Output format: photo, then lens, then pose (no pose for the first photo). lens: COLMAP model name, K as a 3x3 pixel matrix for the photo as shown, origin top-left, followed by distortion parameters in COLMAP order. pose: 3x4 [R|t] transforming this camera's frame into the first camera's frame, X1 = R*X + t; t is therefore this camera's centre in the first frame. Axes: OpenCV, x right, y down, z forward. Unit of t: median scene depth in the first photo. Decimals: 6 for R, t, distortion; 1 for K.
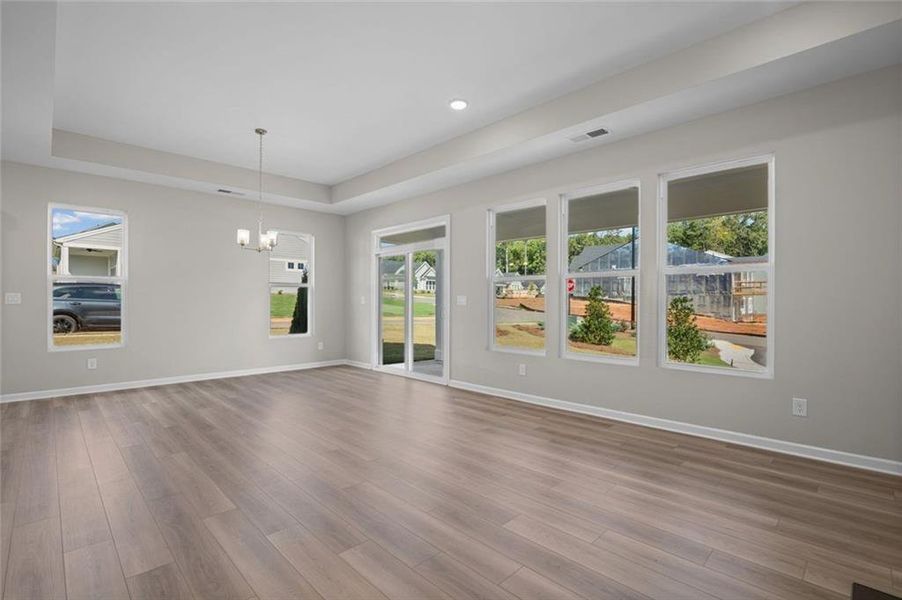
lens RADIAL K [[413.0, 0, 453.2], [0, 413.0, 301.0], [0, 0, 1]] dist [-0.009185, 0.000344]
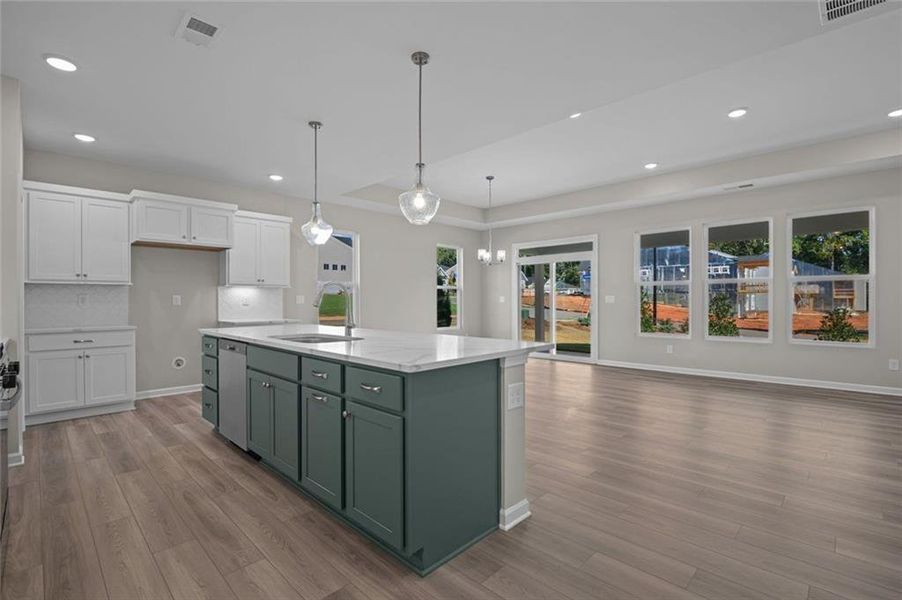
lens RADIAL K [[413.0, 0, 451.5], [0, 413.0, 302.4], [0, 0, 1]] dist [-0.009185, 0.000344]
pose [[0.999853, -0.005207, 0.016335, -0.404263], [0.005100, 0.999966, 0.006547, -0.002087], [-0.016369, -0.006462, 0.999845, -0.253264]]
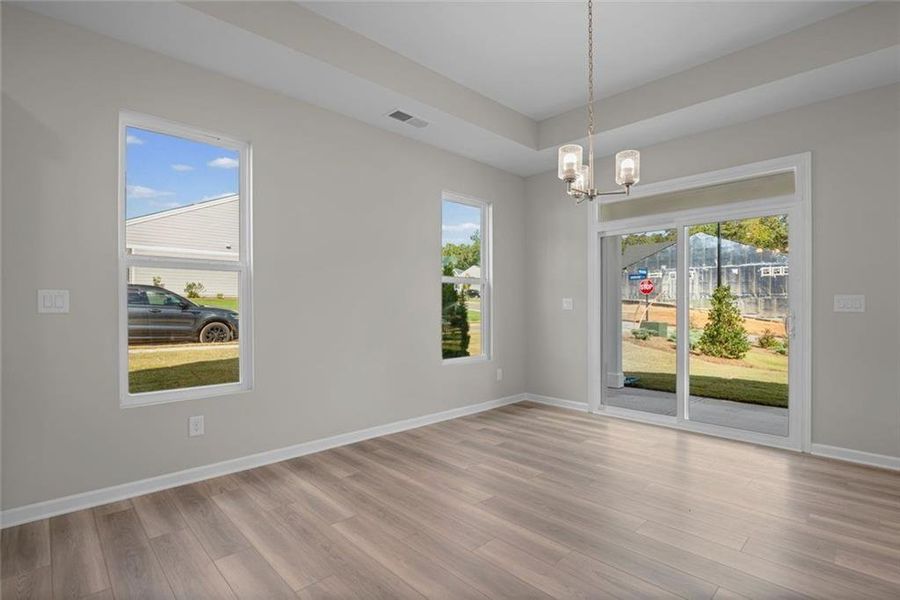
lens RADIAL K [[431.2, 0, 457.6], [0, 431.2, 307.4], [0, 0, 1]] dist [-0.010087, -0.000761]
pose [[0.999993, -0.002121, -0.003202, -0.401315], [0.002138, 0.999984, 0.005308, -0.000725], [0.003190, -0.005315, 0.999981, 0.332410]]
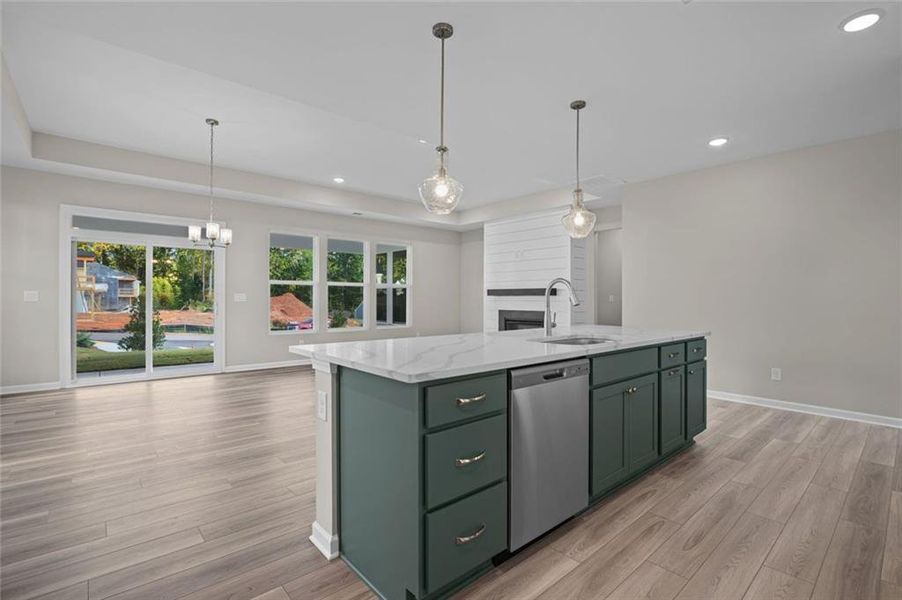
lens RADIAL K [[413.0, 0, 455.6], [0, 413.0, 299.1], [0, 0, 1]] dist [-0.009185, 0.000344]
pose [[0.053903, -0.001002, 0.998546, -0.908793], [-0.006614, 0.999977, 0.001361, -0.002225], [-0.998524, -0.006678, 0.053896, 0.242205]]
